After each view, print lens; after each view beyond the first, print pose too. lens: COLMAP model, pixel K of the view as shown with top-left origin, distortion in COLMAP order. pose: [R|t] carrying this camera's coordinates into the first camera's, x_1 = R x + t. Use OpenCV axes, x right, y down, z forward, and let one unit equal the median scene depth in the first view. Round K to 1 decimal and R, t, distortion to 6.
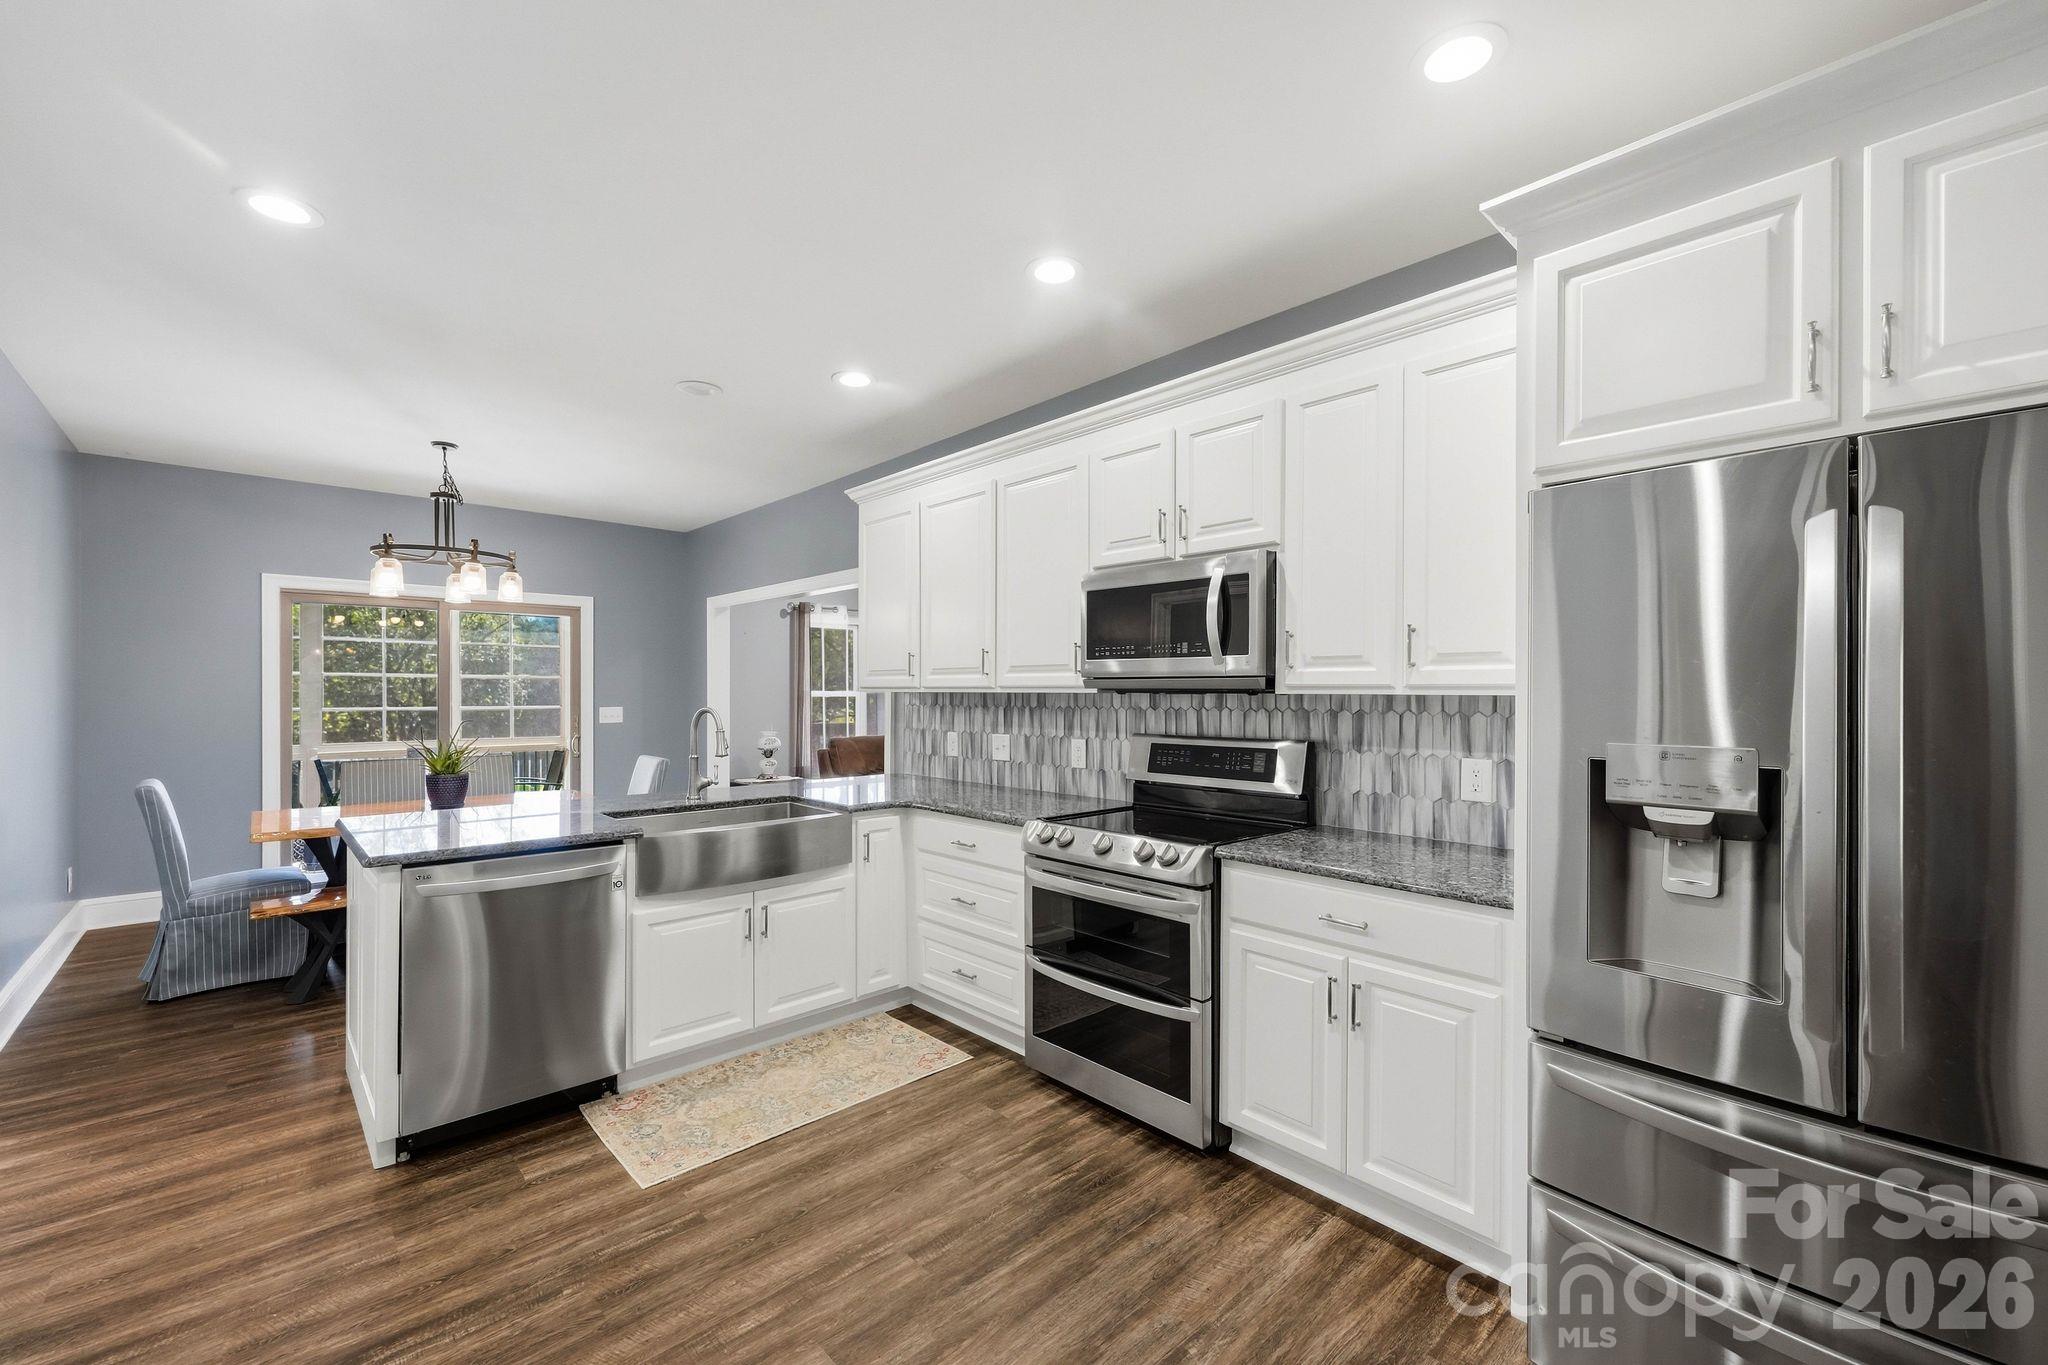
lens RADIAL K [[826.1, 0, 1029.7], [0, 826.1, 688.3], [0, 0, 1]] dist [0.001601, 0.000002]
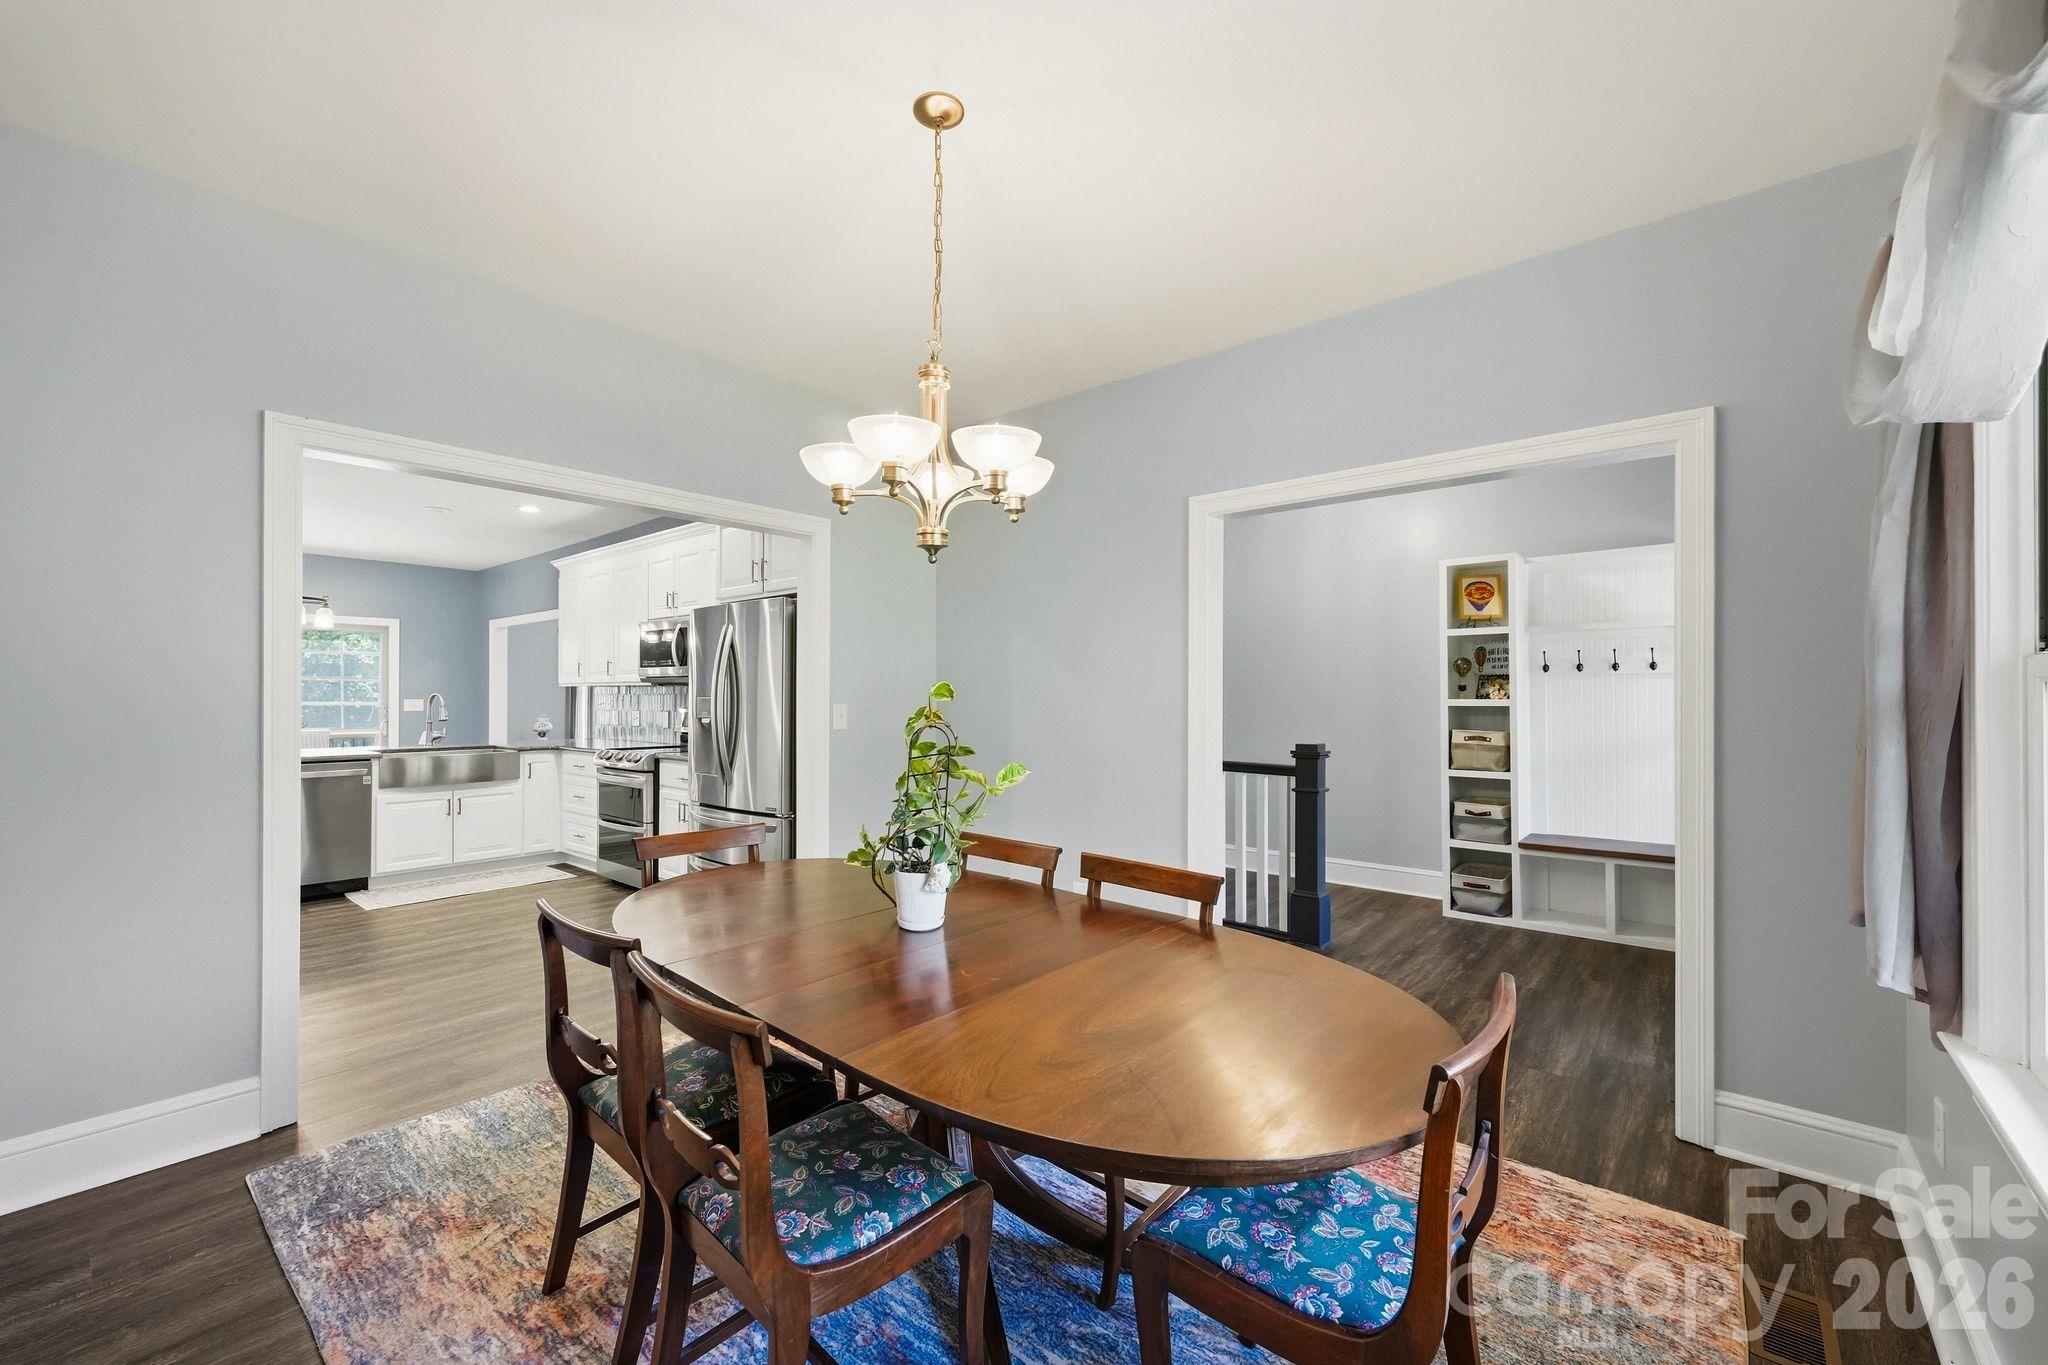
lens RADIAL K [[826.1, 0, 1018.0], [0, 826.1, 684.4], [0, 0, 1]] dist [0.001601, 0.000002]
pose [[0.994602, 0.008560, 0.103408, 0.733220], [-0.007044, 0.999863, -0.015010, 0.026948], [-0.103522, 0.014201, 0.994526, -0.987472]]
